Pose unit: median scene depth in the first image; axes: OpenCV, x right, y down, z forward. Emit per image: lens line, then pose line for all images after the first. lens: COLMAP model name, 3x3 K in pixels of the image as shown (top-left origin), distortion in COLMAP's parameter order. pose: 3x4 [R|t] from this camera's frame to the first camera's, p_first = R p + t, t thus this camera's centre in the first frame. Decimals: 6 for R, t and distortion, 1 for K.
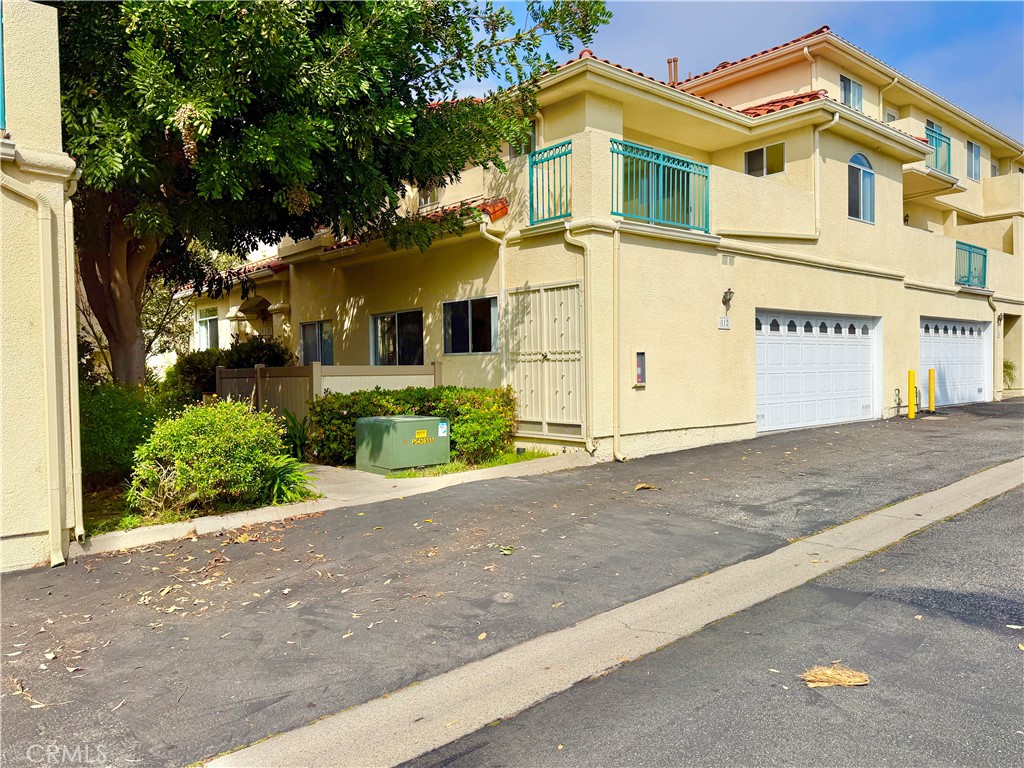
lens RADIAL K [[739.5, 0, 512.0], [0, 739.5, 383.5], [0, 0, 1]] dist [0.003907, 0.000343]
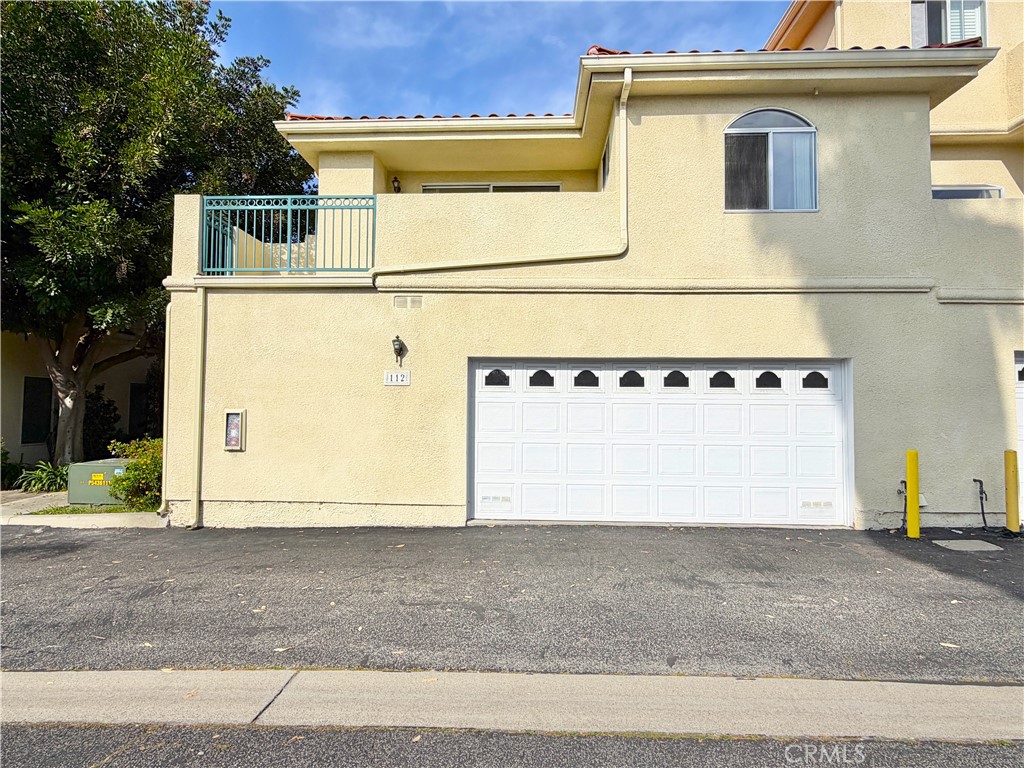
lens RADIAL K [[567.1, 0, 510.4], [0, 567.1, 387.0], [0, 0, 1]] dist [0.006842, 0.000170]
pose [[0.728870, -0.026499, -0.684139, 0.798511], [-0.037655, 0.996187, -0.078702, -0.027148], [0.683616, 0.083125, 0.725093, 0.631604]]
